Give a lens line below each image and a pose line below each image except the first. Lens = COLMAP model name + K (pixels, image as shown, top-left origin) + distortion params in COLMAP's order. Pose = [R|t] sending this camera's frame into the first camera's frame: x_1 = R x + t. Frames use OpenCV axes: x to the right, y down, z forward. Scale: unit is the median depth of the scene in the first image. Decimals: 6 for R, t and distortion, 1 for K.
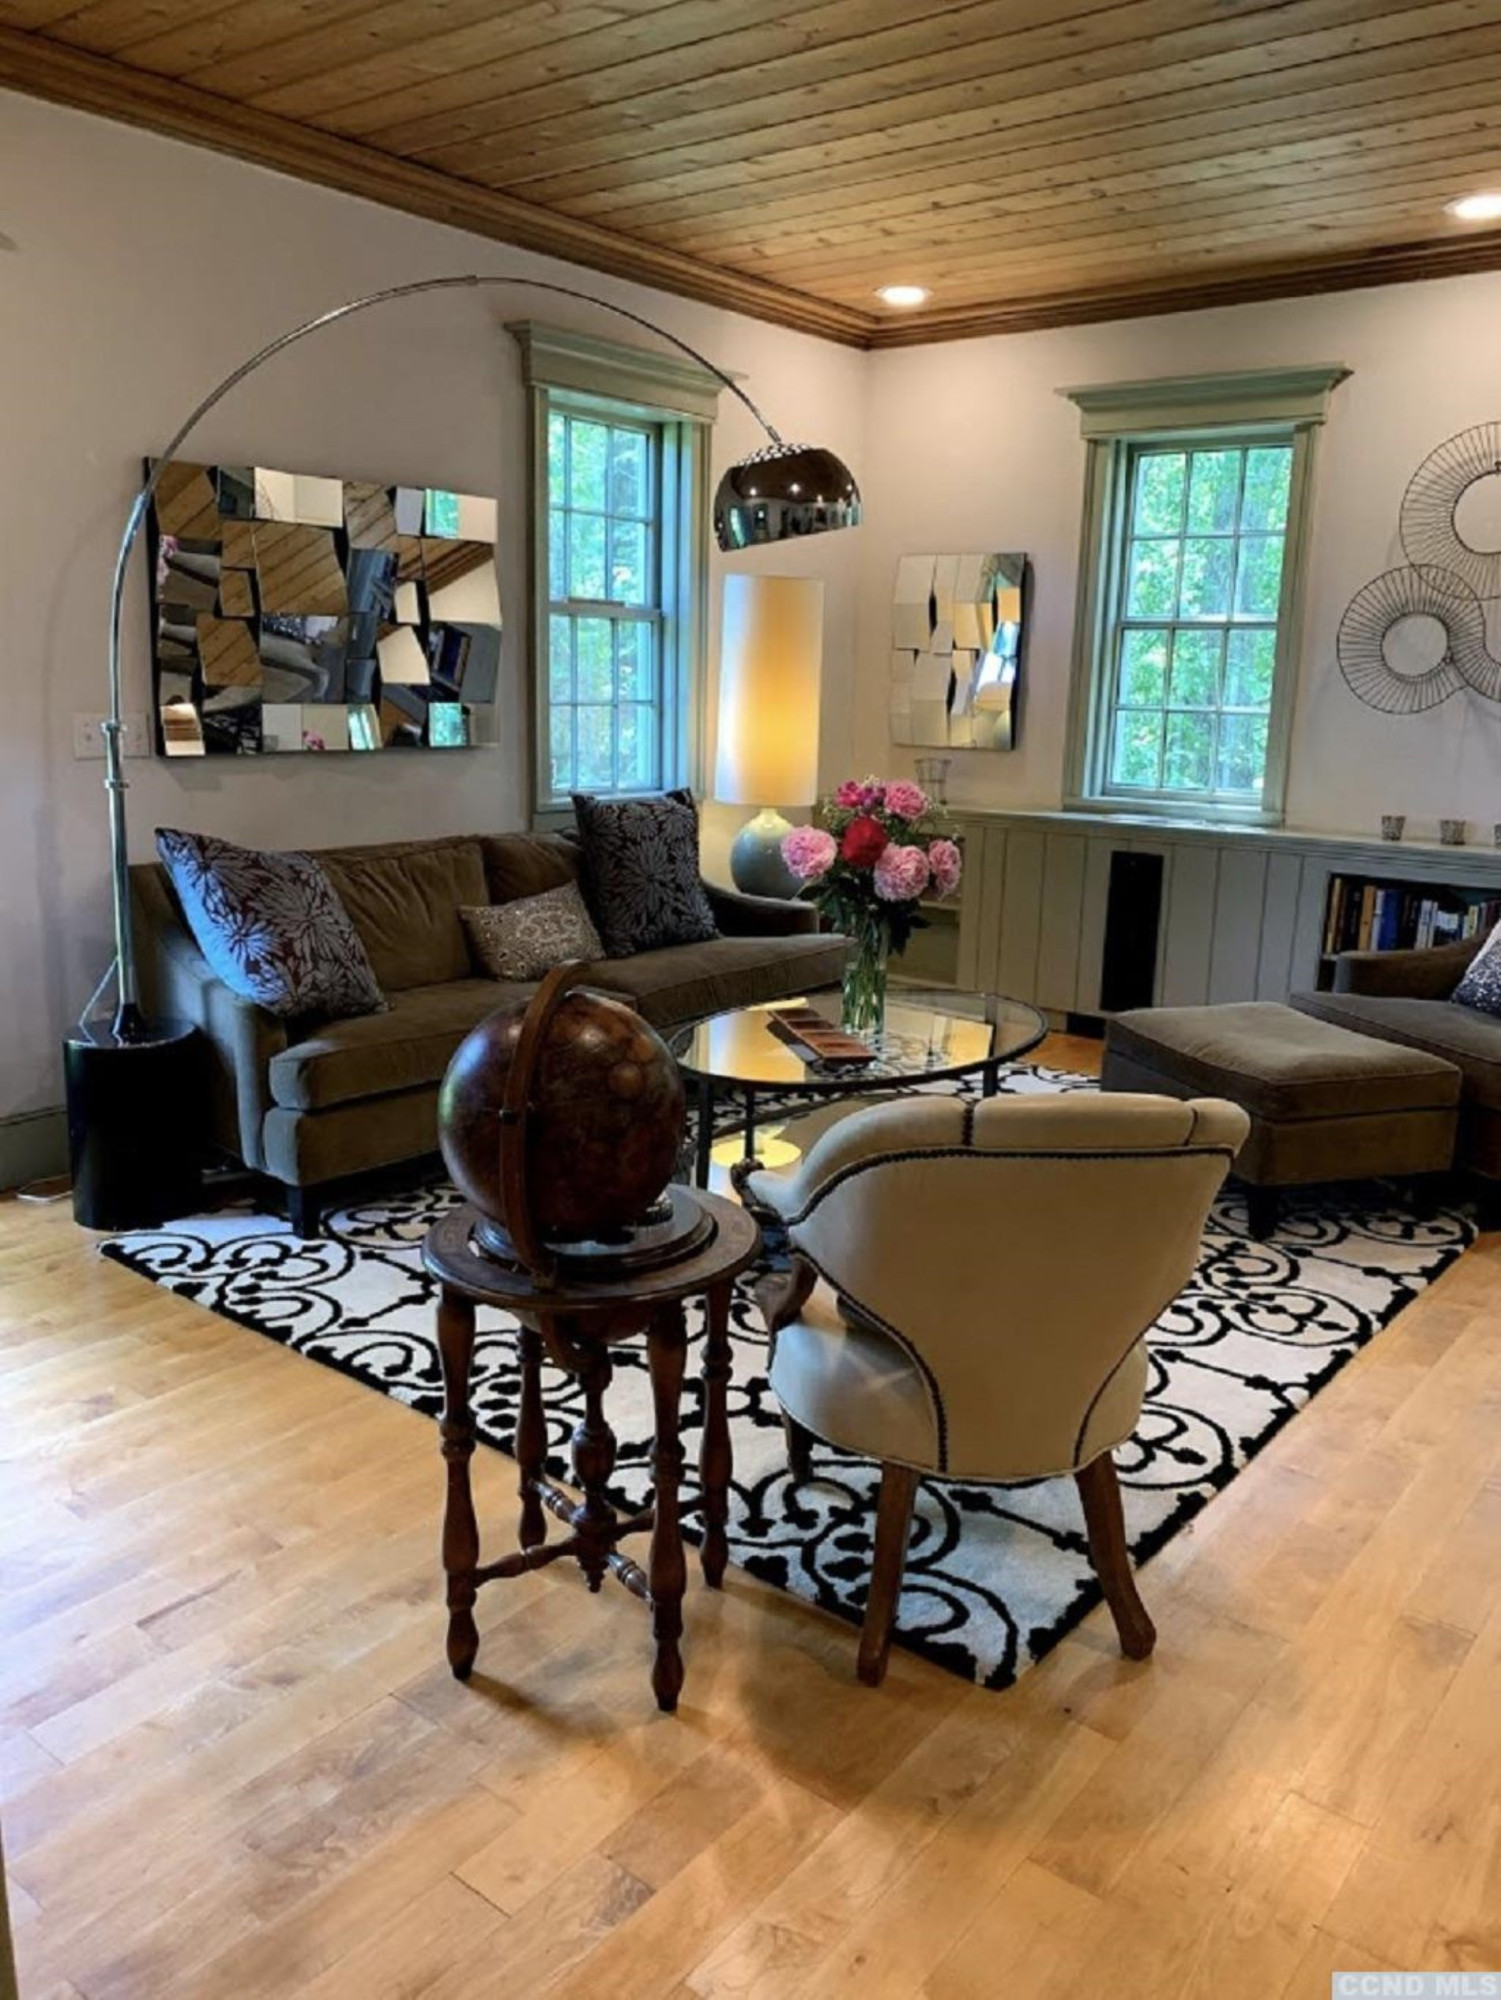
lens RADIAL K [[1522.9, 0, 757.4], [0, 1522.9, 964.3], [0, 0, 1]] dist [0.108272, -0.129957]
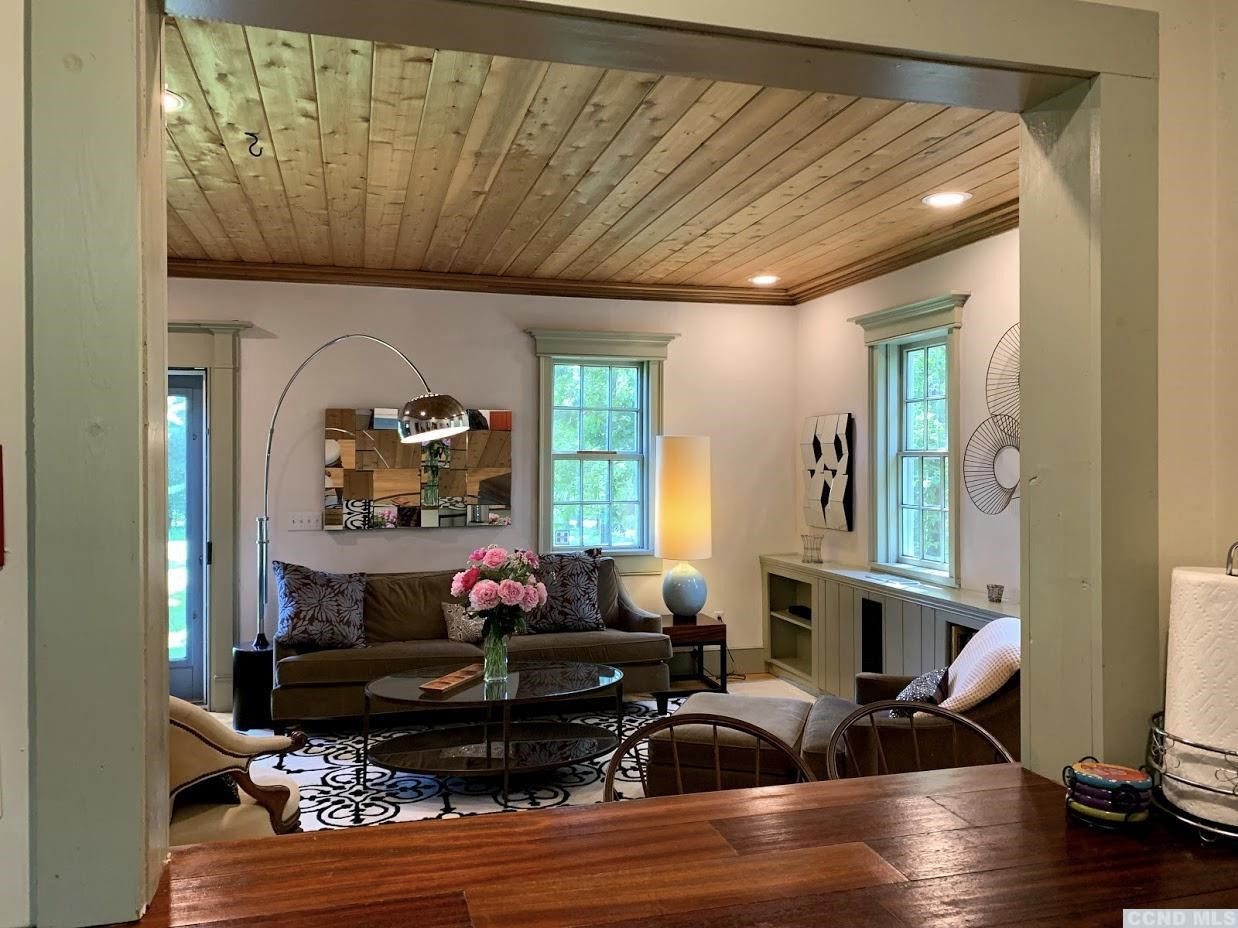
lens RADIAL K [[942.7, 0, 619.0], [0, 942.7, 464.0], [0, 0, 1]] dist [0.108272, -0.129957]
pose [[0.803104, -0.023649, -0.595370, 0.710303], [-0.091365, 0.982508, -0.162270, -0.032788], [0.588793, 0.184715, 0.786895, 0.084940]]
